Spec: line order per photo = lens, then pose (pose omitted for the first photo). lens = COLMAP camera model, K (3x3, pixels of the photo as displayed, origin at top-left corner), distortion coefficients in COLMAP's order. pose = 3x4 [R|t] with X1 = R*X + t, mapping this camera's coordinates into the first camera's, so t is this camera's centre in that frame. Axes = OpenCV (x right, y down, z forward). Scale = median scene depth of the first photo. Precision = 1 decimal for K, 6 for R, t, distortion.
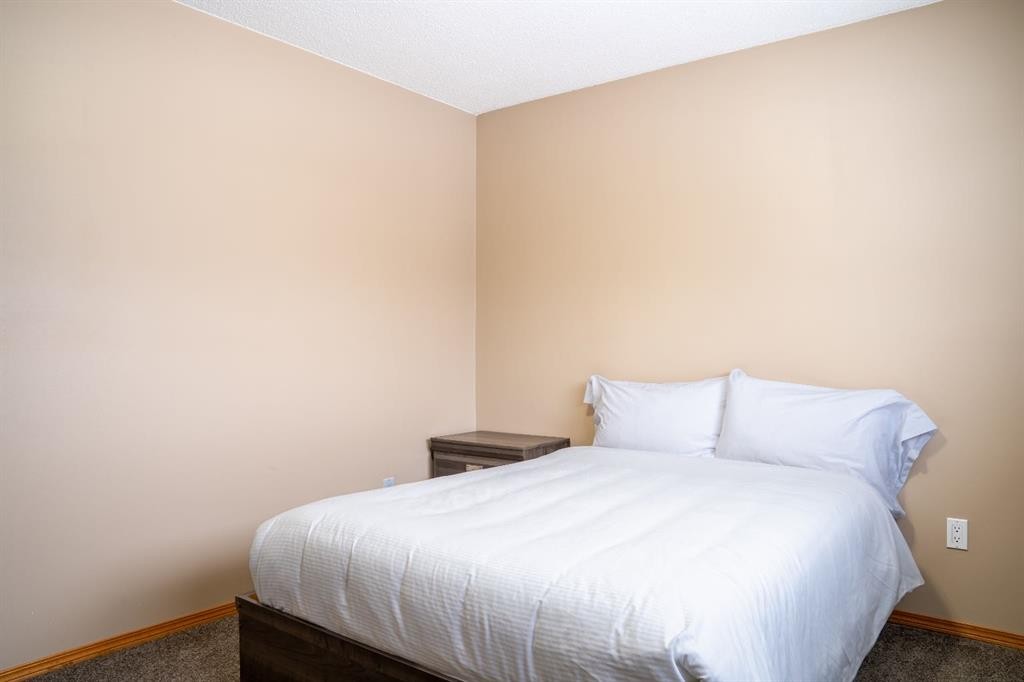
lens RADIAL K [[745.2, 0, 509.7], [0, 745.2, 345.5], [0, 0, 1]] dist [-0.104346, 0.088254]
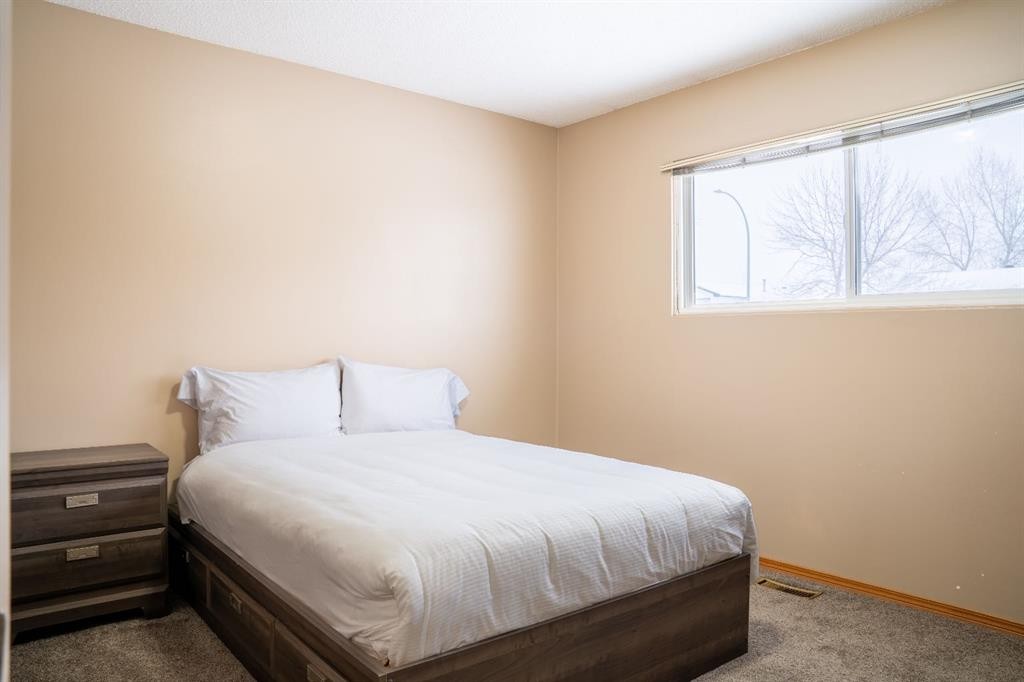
lens RADIAL K [[745.2, 0, 509.7], [0, 745.2, 345.5], [0, 0, 1]] dist [-0.104346, 0.088254]
pose [[0.183711, -0.004177, 0.982972, -0.897855], [-0.013932, 0.999879, 0.006853, 0.005361], [-0.982882, -0.014954, 0.183630, 0.626591]]
